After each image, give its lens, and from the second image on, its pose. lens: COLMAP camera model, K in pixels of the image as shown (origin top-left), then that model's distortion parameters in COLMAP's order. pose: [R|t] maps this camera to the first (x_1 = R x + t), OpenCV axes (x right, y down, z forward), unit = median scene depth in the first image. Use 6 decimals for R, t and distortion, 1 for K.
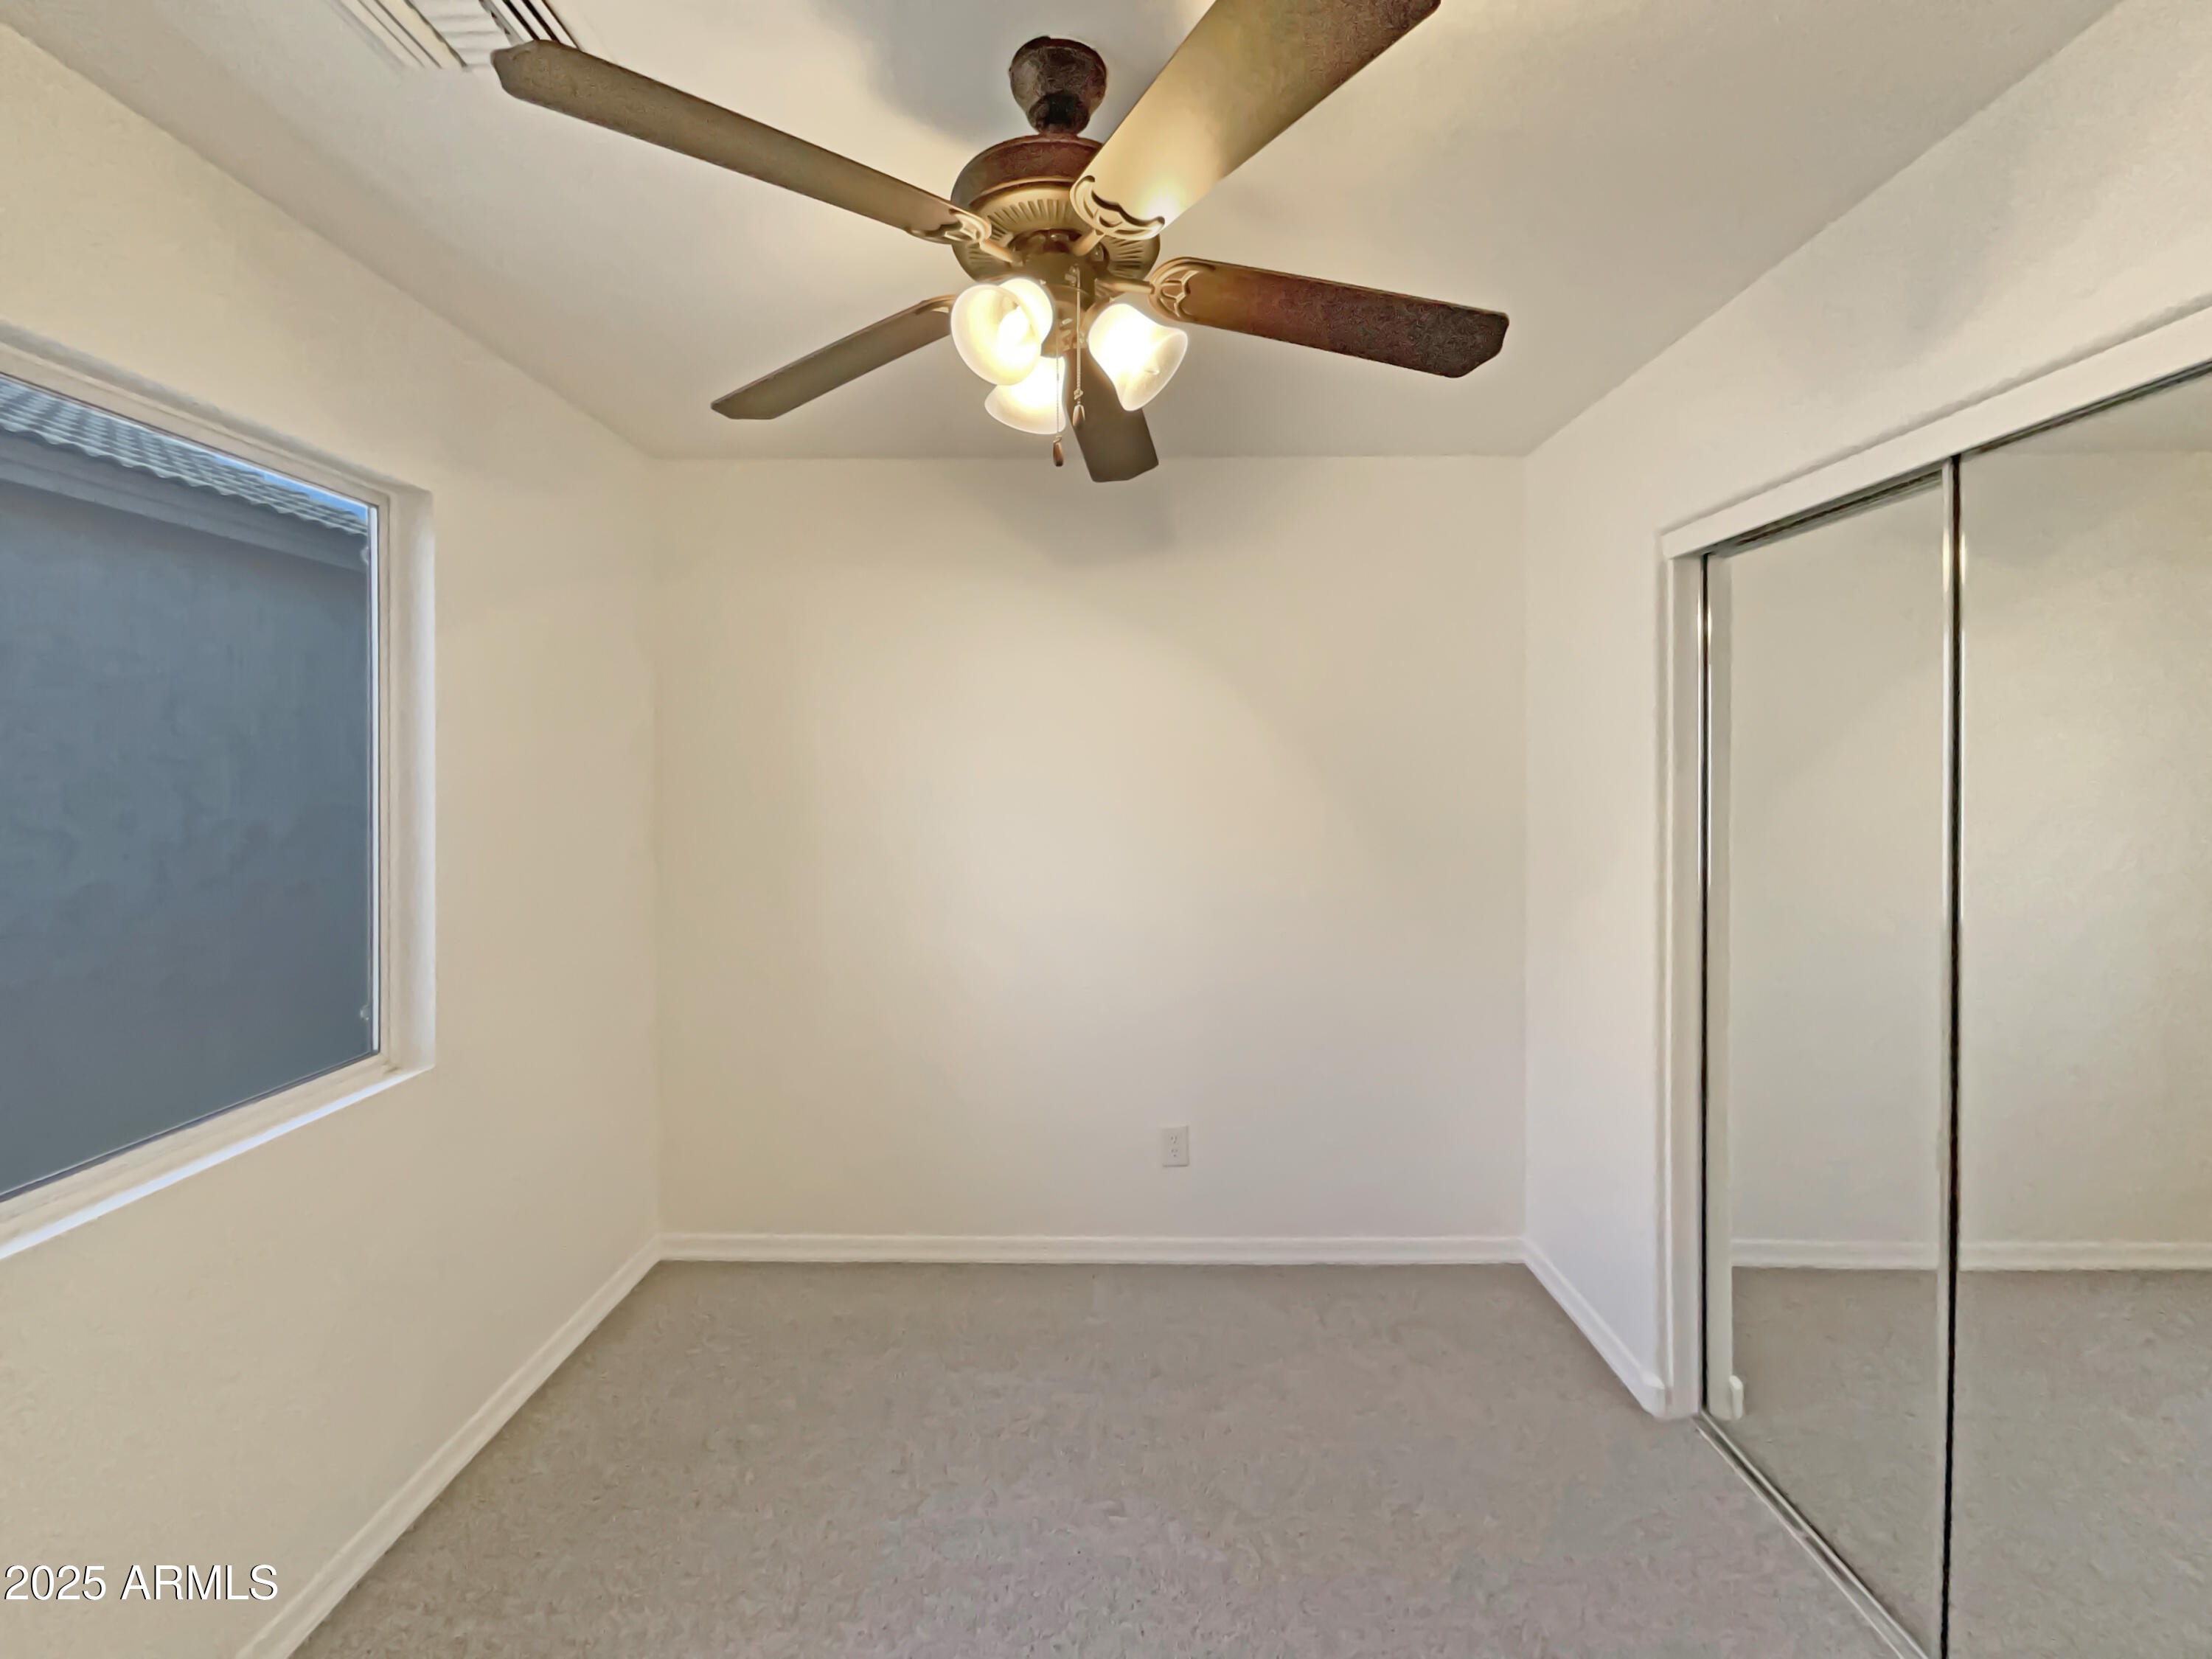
lens RADIAL K [[880.9, 0, 1106.0], [0, 880.9, 829.5], [0, 0, 1]] dist [-0.014809, 0.000138]
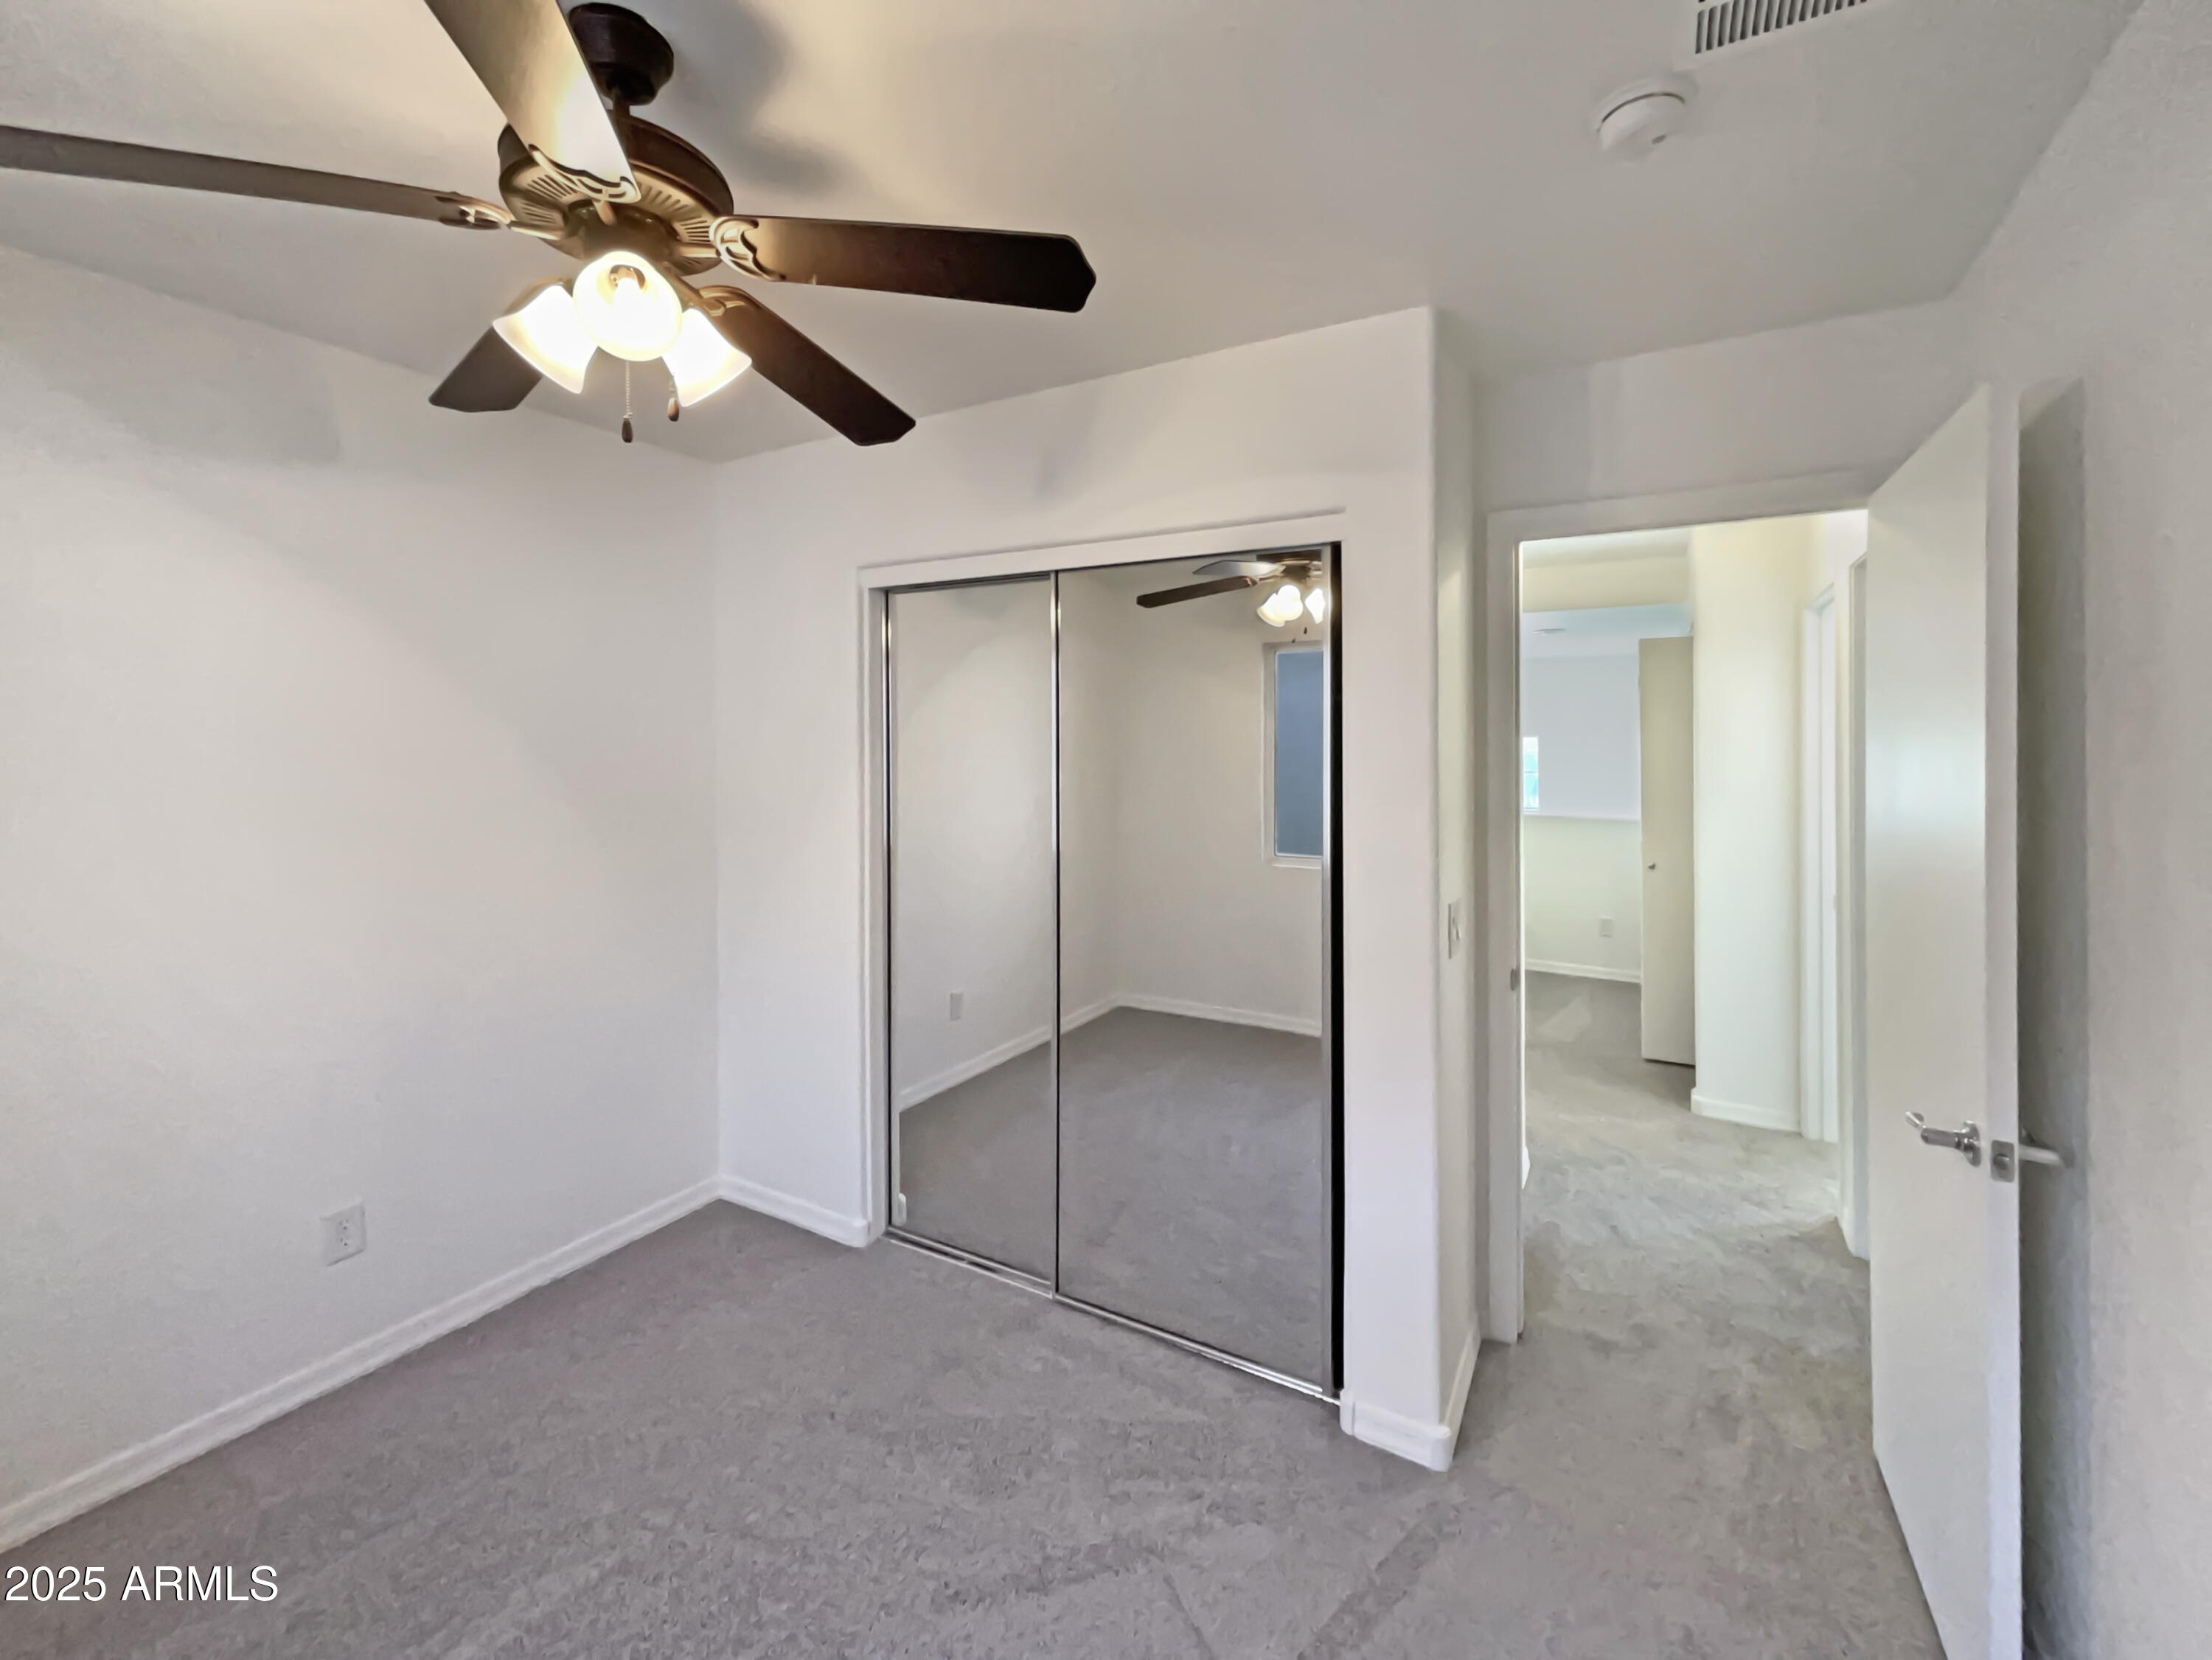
lens RADIAL K [[896.8, 0, 1108.0], [0, 896.8, 854.3], [0, 0, 1]] dist [-0.000386, 0.000219]
pose [[0.491185, -0.099705, 0.865330, -0.318461], [0.061414, 0.994919, 0.079776, 0.003678], [-0.868888, 0.013959, 0.494812, 0.010199]]
